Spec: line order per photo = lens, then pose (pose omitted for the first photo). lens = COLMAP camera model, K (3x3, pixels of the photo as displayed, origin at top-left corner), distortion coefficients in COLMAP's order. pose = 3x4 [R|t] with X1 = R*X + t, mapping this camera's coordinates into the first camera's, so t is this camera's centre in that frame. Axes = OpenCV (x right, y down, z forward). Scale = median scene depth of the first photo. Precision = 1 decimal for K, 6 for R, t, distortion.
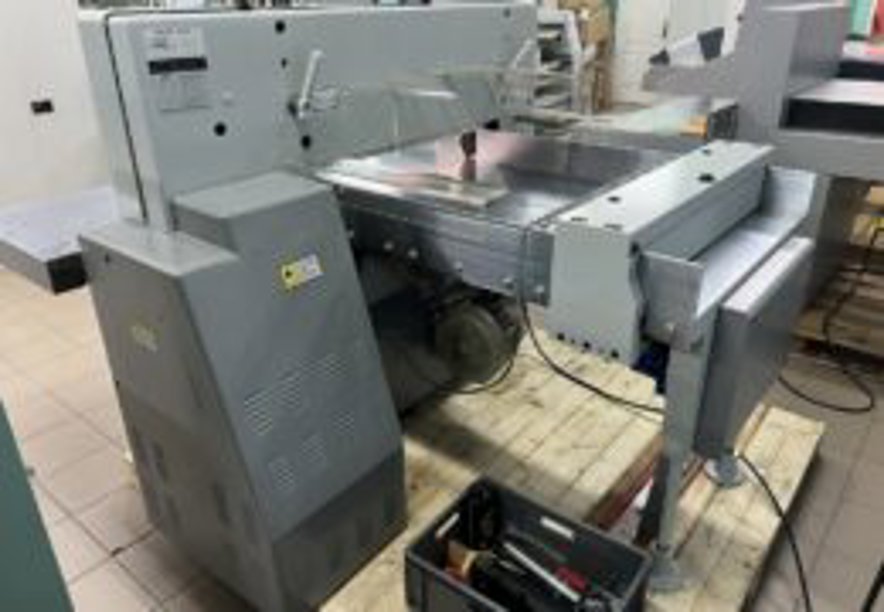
lens RADIAL K [[661.2, 0, 442.0], [0, 661.2, 306.0], [0, 0, 1]] dist [0.043733, -0.005604]
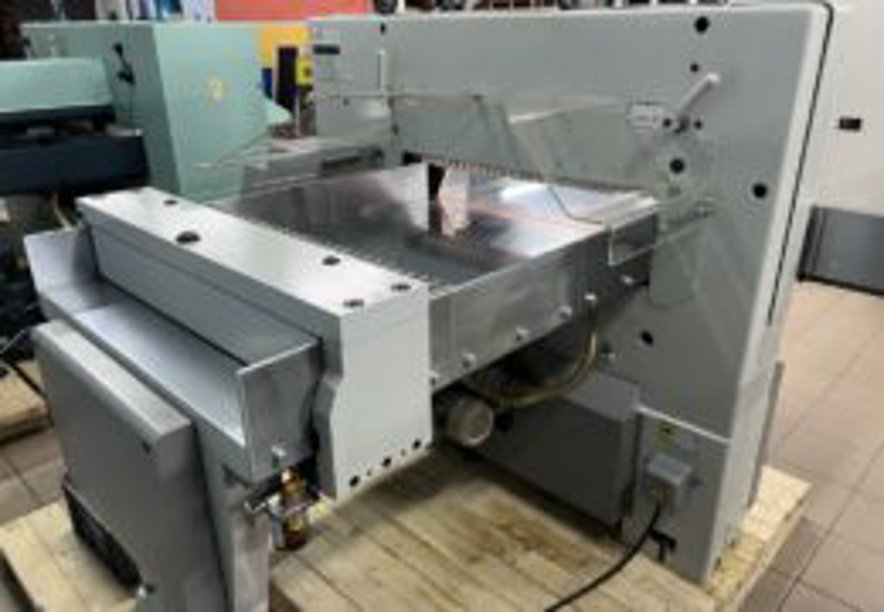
lens RADIAL K [[661.2, 0, 442.0], [0, 661.2, 306.0], [0, 0, 1]] dist [0.043733, -0.005604]
pose [[-0.104042, 0.398270, -0.911349, 1.018725], [-0.421301, 0.812401, 0.403126, -0.518971], [0.900933, 0.425895, 0.083268, 1.158151]]
